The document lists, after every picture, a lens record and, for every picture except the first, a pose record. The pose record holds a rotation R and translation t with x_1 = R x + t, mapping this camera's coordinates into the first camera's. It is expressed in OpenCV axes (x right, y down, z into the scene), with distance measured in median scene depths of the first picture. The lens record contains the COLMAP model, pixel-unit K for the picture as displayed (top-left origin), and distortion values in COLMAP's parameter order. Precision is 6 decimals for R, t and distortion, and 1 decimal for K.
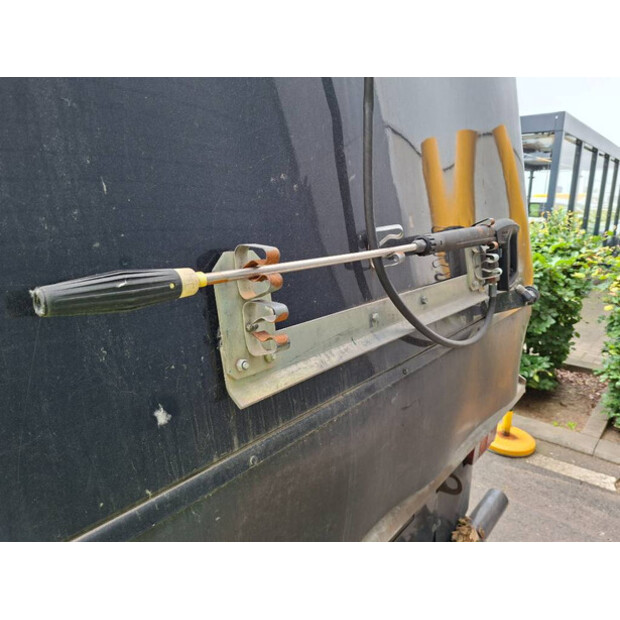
lens RADIAL K [[435.2, 0, 310.0], [0, 435.2, 310.0], [0, 0, 1]] dist [0.003072, -0.005477]
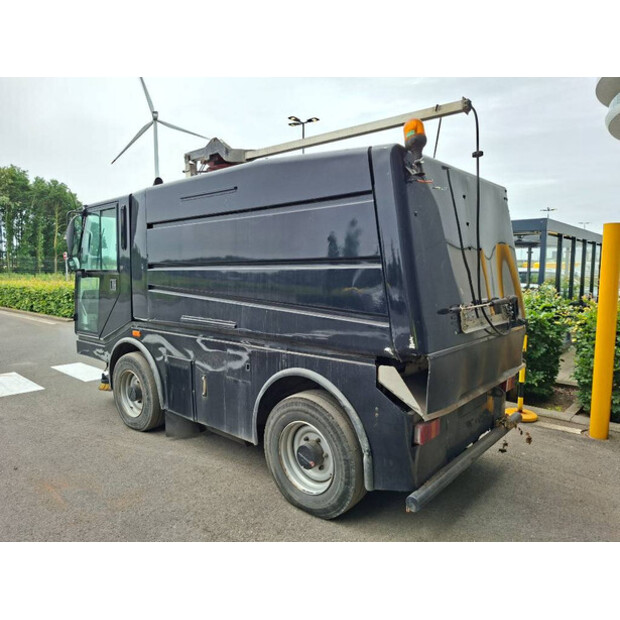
lens RADIAL K [[435.2, 0, 310.0], [0, 435.2, 310.0], [0, 0, 1]] dist [0.003072, -0.005477]
pose [[0.999884, -0.000007, -0.015220, -0.329507], [-0.002143, 0.989970, -0.141262, 0.115672], [0.015068, 0.141279, 0.989855, -0.718381]]
